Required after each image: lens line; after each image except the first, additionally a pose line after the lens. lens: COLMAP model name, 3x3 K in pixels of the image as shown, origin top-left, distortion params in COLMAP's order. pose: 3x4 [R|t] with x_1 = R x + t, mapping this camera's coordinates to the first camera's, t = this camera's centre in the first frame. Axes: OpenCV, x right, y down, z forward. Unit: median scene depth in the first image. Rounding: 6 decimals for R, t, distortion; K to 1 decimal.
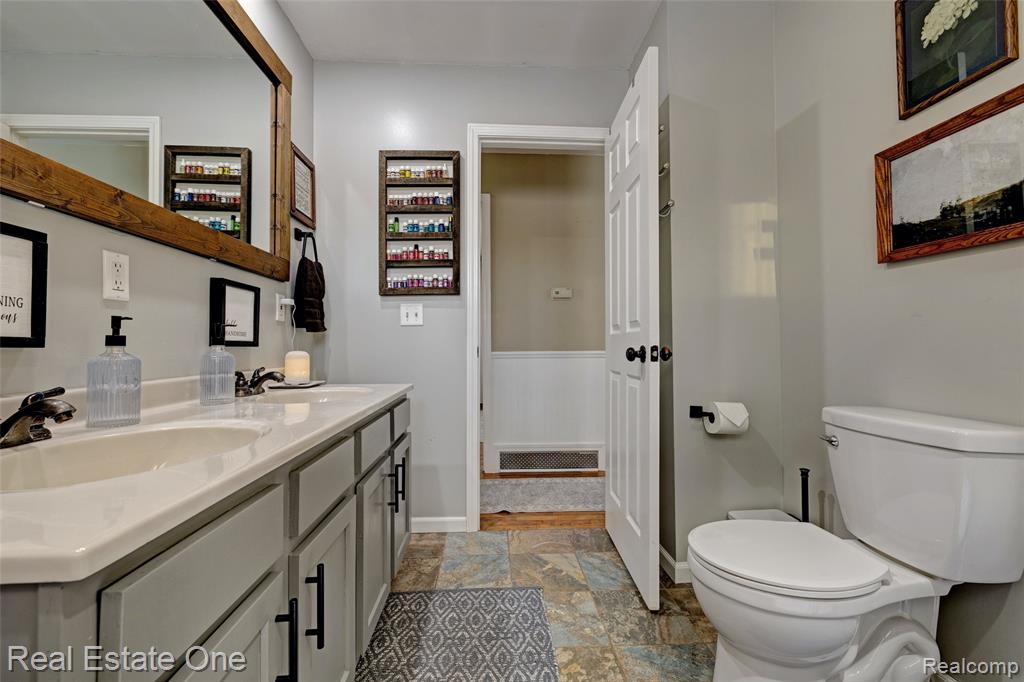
lens RADIAL K [[436.5, 0, 509.1], [0, 436.5, 339.2], [0, 0, 1]] dist [-0.001106, 0.000012]
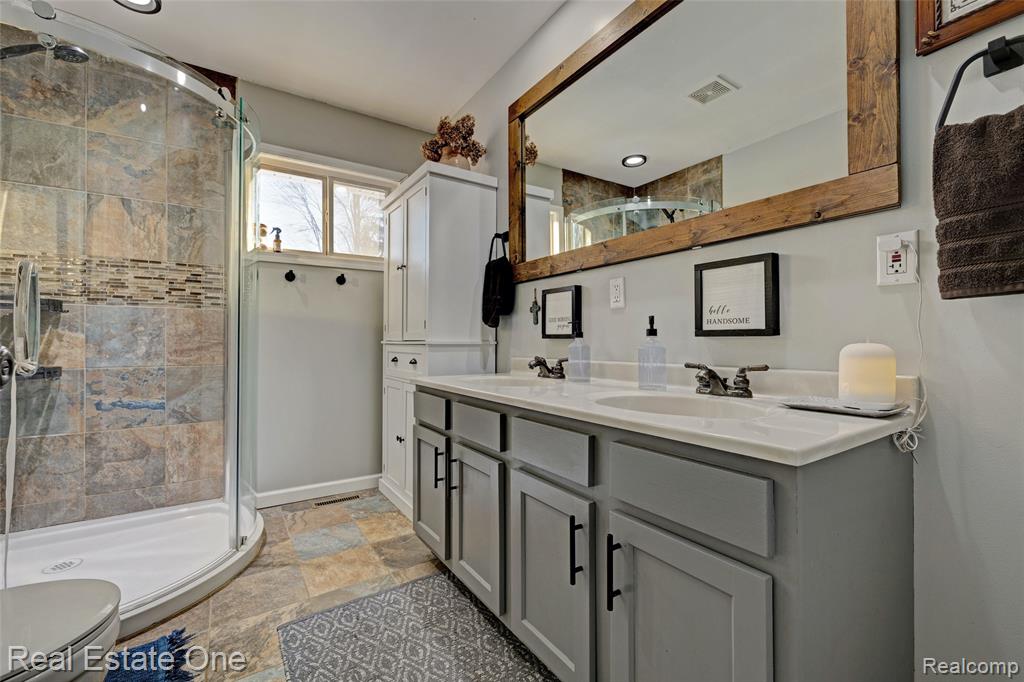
lens RADIAL K [[436.5, 0, 509.1], [0, 436.5, 339.2], [0, 0, 1]] dist [-0.001106, 0.000012]
pose [[-0.867745, 0.006714, -0.496965, 0.208240], [0.015216, 0.999799, -0.013062, 0.034811], [0.496777, -0.018896, -0.867673, 1.958834]]
